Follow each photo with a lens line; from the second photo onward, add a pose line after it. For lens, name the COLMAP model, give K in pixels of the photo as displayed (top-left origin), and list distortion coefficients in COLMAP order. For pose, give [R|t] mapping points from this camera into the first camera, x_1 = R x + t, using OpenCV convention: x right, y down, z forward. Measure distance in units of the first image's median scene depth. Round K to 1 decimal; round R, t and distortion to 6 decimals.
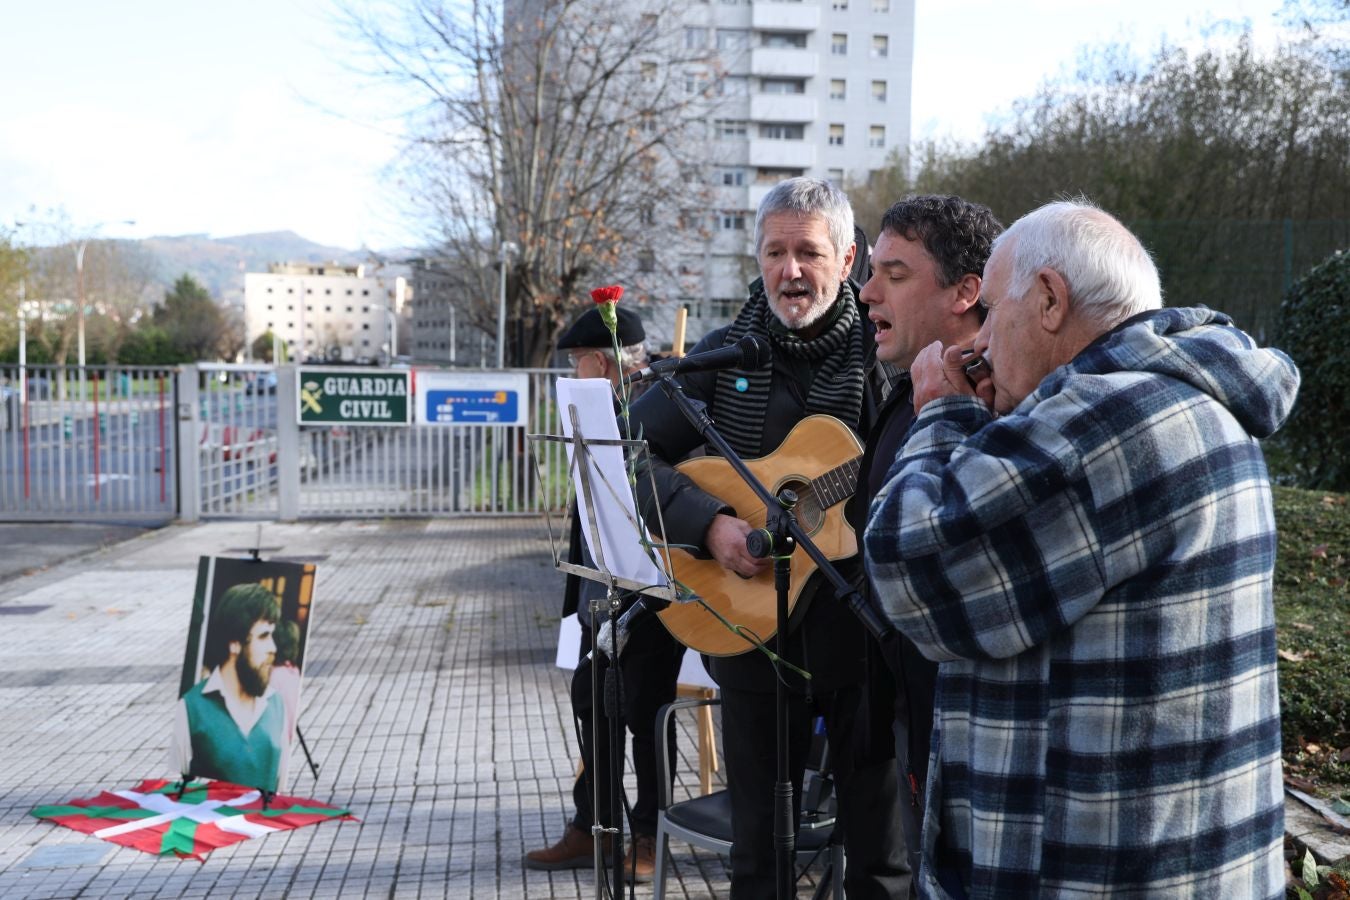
lens RADIAL K [[1423.3, 0, 676.7], [0, 1423.3, 475.4], [0, 0, 1]] dist [0.028747, 0.000000]
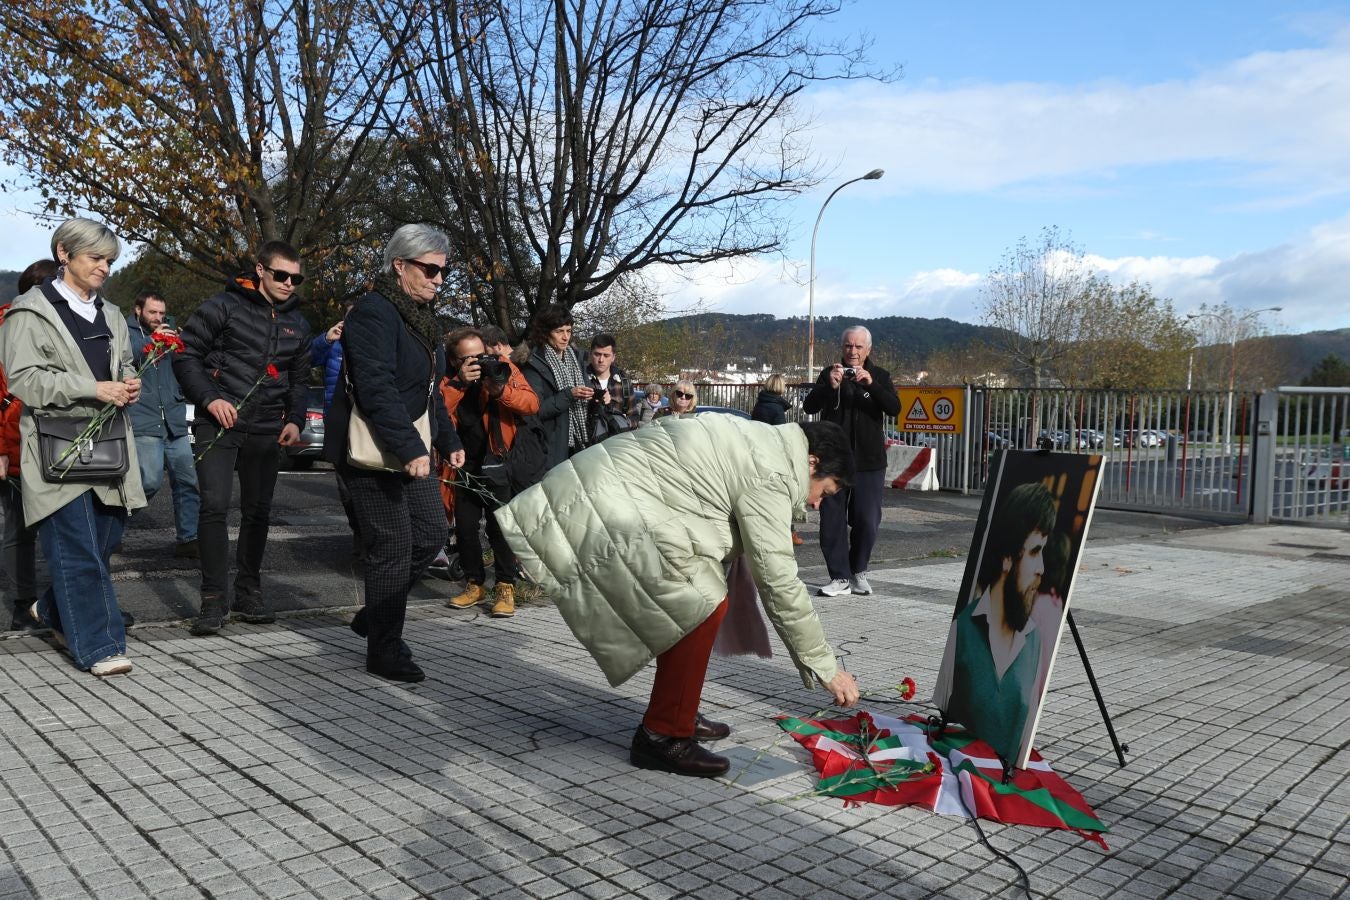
lens RADIAL K [[978.4, 0, 674.1], [0, 978.4, 466.4], [0, 0, 1]] dist [-0.008678, 0.008725]
pose [[0.606437, 0.051351, -0.793472, -0.000836], [-0.077539, 0.996975, 0.005259, 0.019927], [0.791342, 0.058336, 0.608584, 0.134054]]
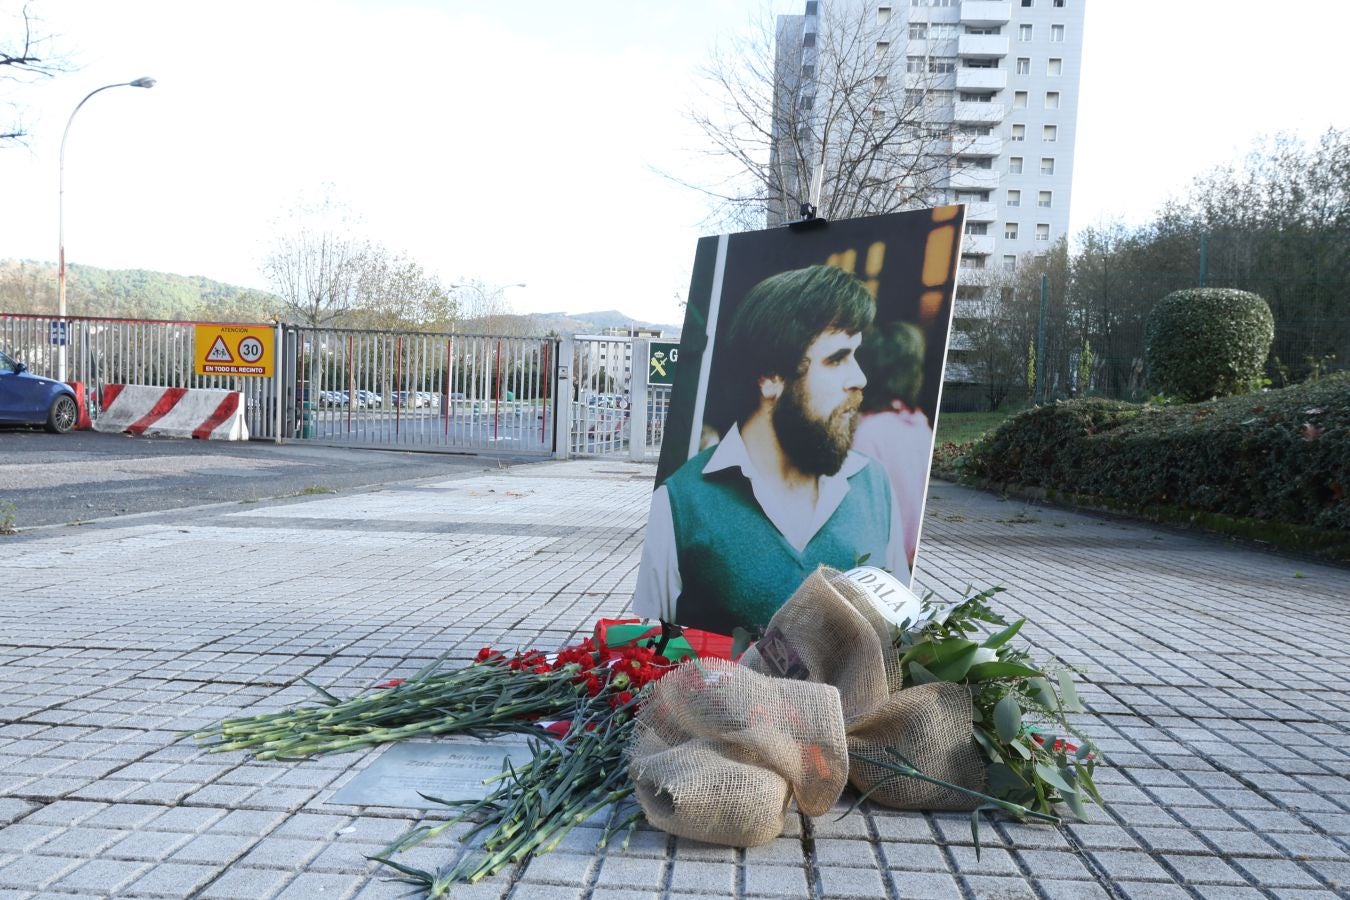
lens RADIAL K [[978.4, 0, 666.0], [0, 978.4, 445.5], [0, 0, 1]] dist [-0.008678, 0.008725]
pose [[0.977327, 0.039363, -0.208046, -0.068133], [-0.045382, 0.998676, -0.024238, 0.038219], [0.206816, 0.033130, 0.977819, 0.161102]]
